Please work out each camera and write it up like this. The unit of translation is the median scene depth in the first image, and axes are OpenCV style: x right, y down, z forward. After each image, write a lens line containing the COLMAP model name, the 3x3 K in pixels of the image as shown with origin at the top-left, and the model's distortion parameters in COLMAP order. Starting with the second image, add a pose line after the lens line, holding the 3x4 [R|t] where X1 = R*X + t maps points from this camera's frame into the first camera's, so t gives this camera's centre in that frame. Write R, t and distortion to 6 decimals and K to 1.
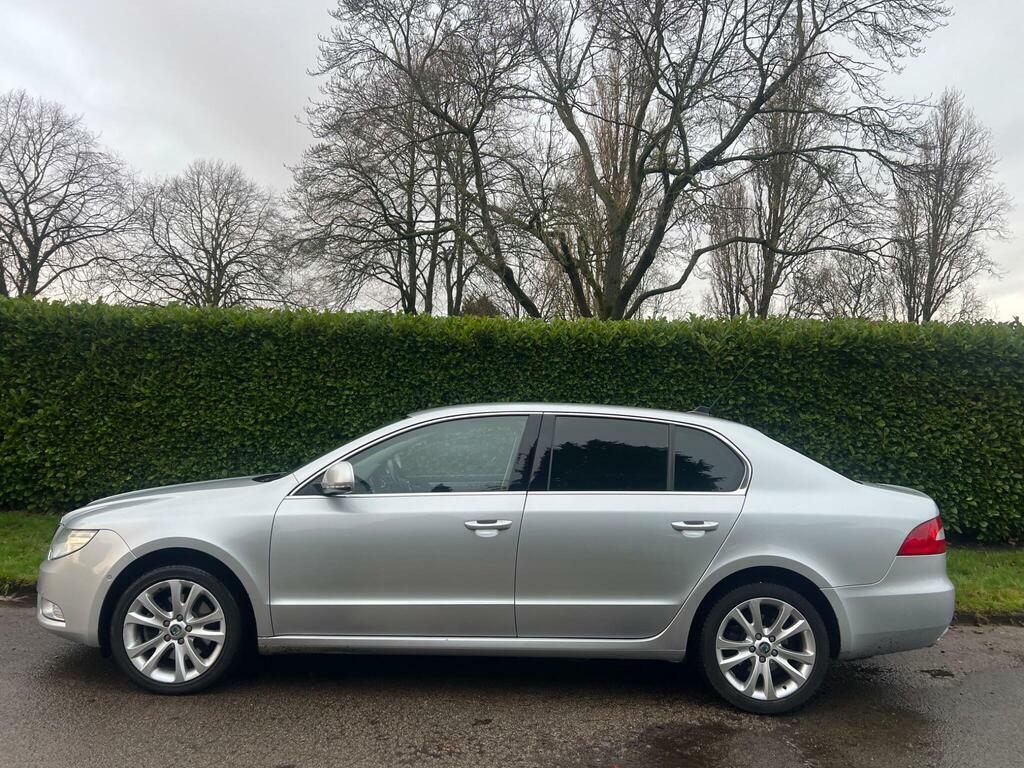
lens RADIAL K [[764.5, 0, 515.8], [0, 764.5, 381.4], [0, 0, 1]] dist [0.051047, -0.059120]
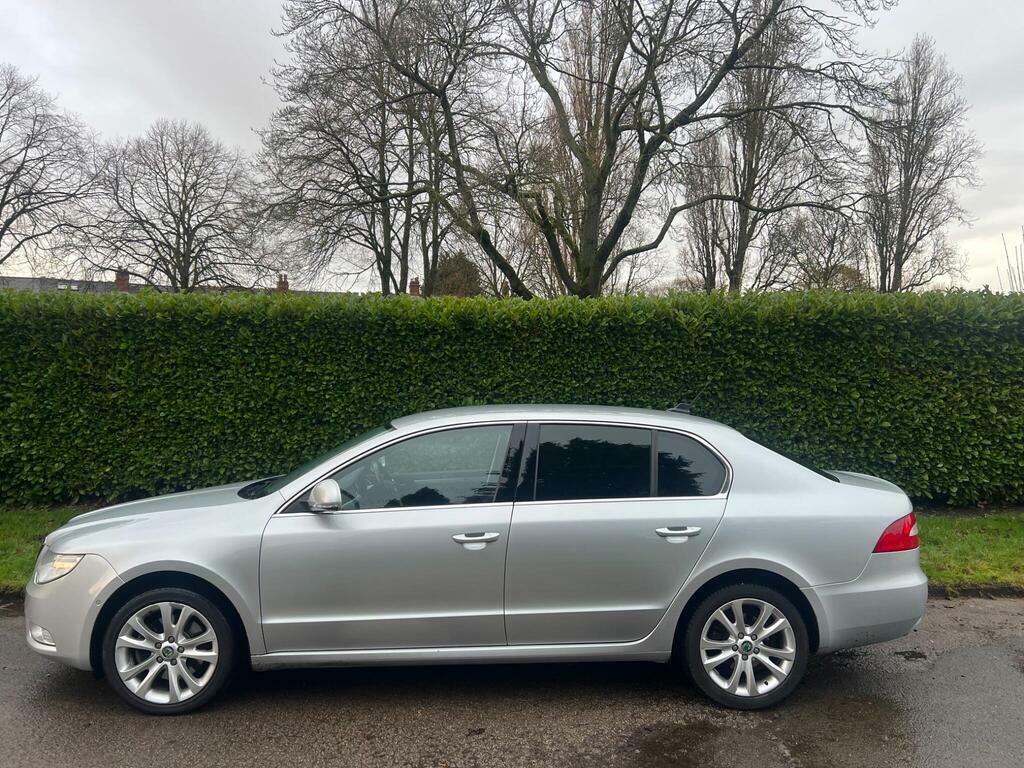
lens RADIAL K [[764.6, 0, 520.6], [0, 764.6, 373.2], [0, 0, 1]] dist [0.050947, -0.059857]
pose [[0.999130, -0.025017, 0.033362, -0.002601], [0.023326, 0.998470, 0.050132, -0.035334], [-0.034565, -0.049310, 0.998185, -0.001275]]
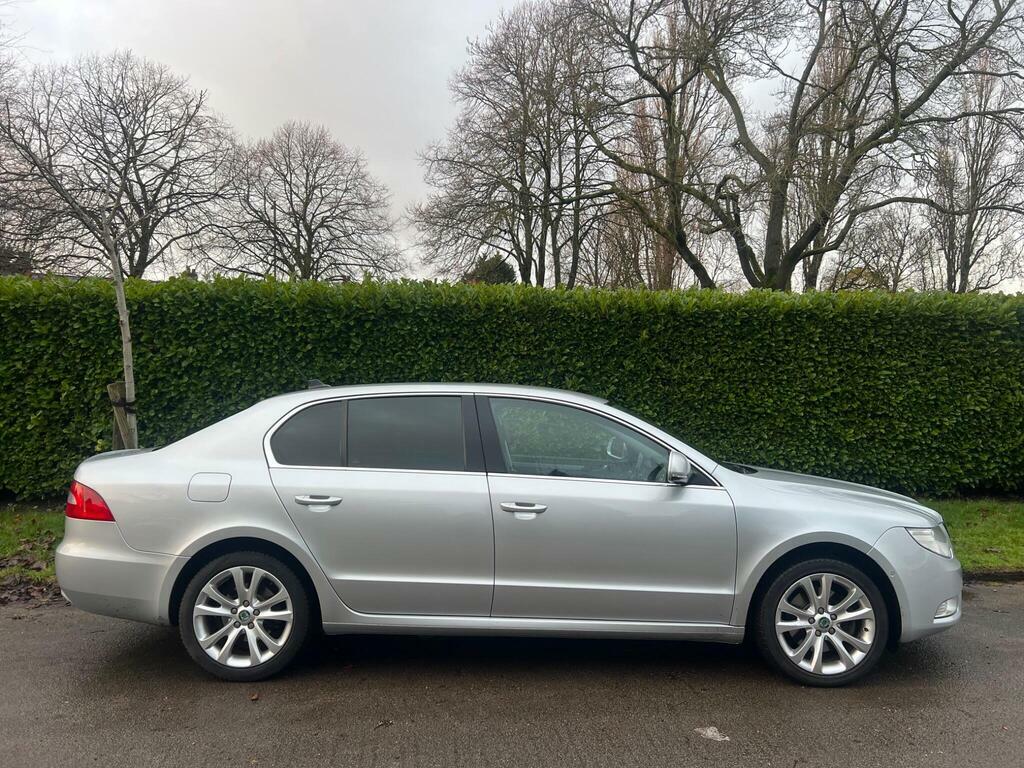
lens RADIAL K [[769.2, 0, 523.1], [0, 769.2, 384.0], [0, 0, 1]] dist [0.059601, -0.059836]
pose [[0.998726, -0.024340, 0.044194, -0.741240], [0.021823, 0.998159, 0.056581, -0.038511], [-0.045490, -0.055545, 0.997419, -0.005752]]
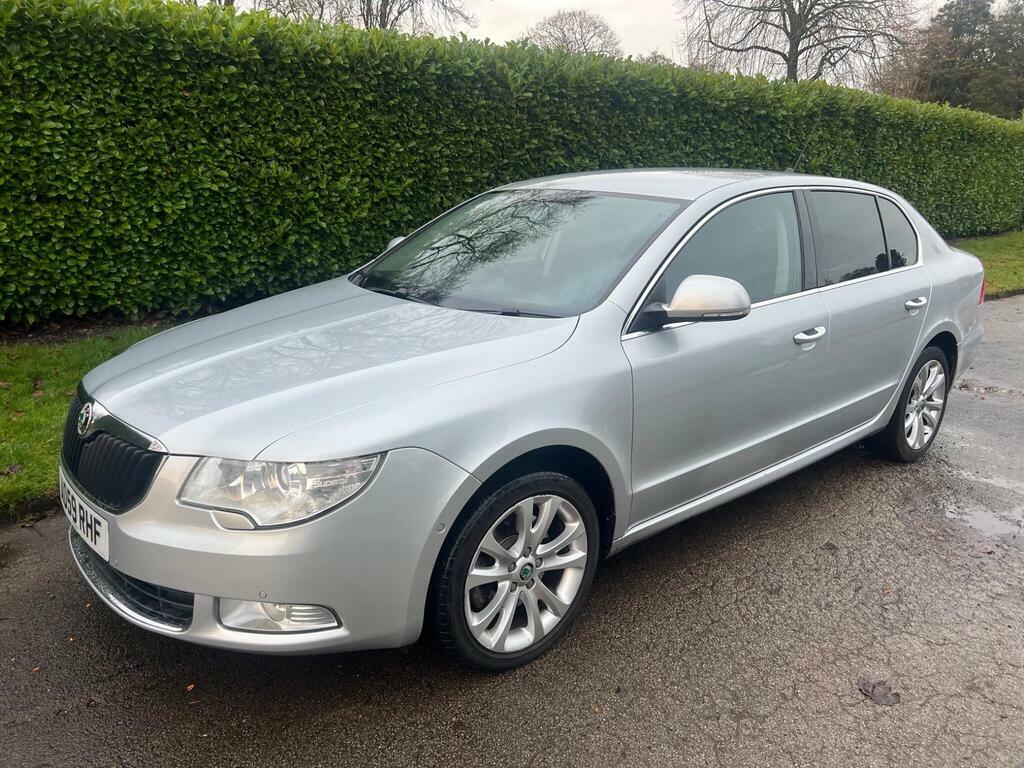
lens RADIAL K [[764.3, 0, 512.9], [0, 764.3, 383.4], [0, 0, 1]] dist [0.054208, -0.065560]
pose [[0.764919, -0.185784, 0.616752, -0.354208], [-0.039402, 0.942213, 0.332690, -0.010185], [-0.642920, -0.278783, 0.713396, 0.270243]]
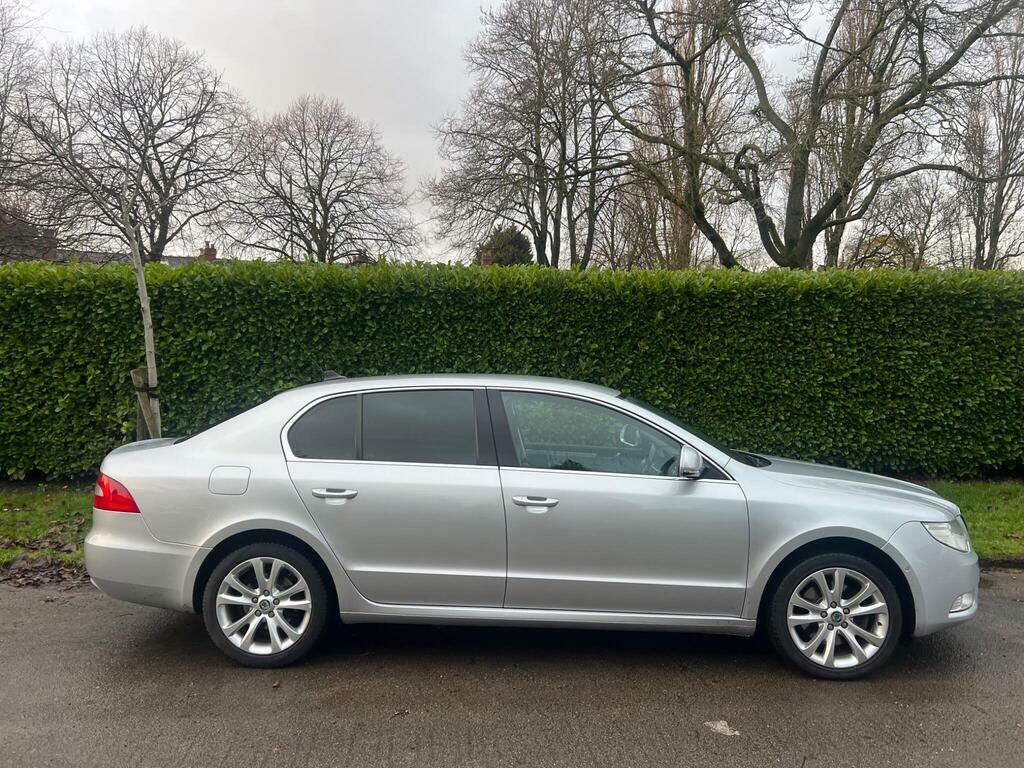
lens RADIAL K [[769.8, 0, 509.5], [0, 769.8, 382.9], [0, 0, 1]] dist [0.056120, -0.054691]
pose [[0.999564, -0.029135, 0.004725, -0.738210], [0.028582, 0.995413, 0.091305, -0.052818], [-0.007363, -0.091130, 0.995812, -0.007540]]
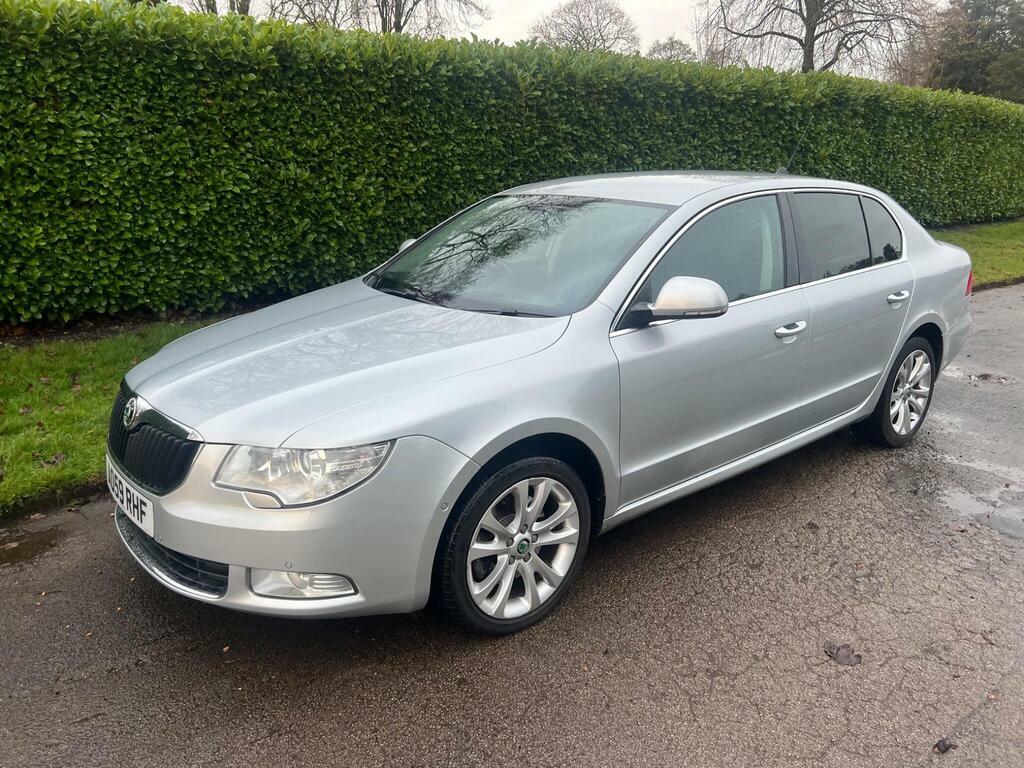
lens RADIAL K [[764.5, 0, 515.8], [0, 764.5, 381.4], [0, 0, 1]] dist [0.051047, -0.059120]
pose [[0.775947, -0.198860, 0.598633, -0.365702], [-0.025153, 0.938499, 0.344364, -0.022329], [-0.630297, -0.282266, 0.723223, 0.243951]]
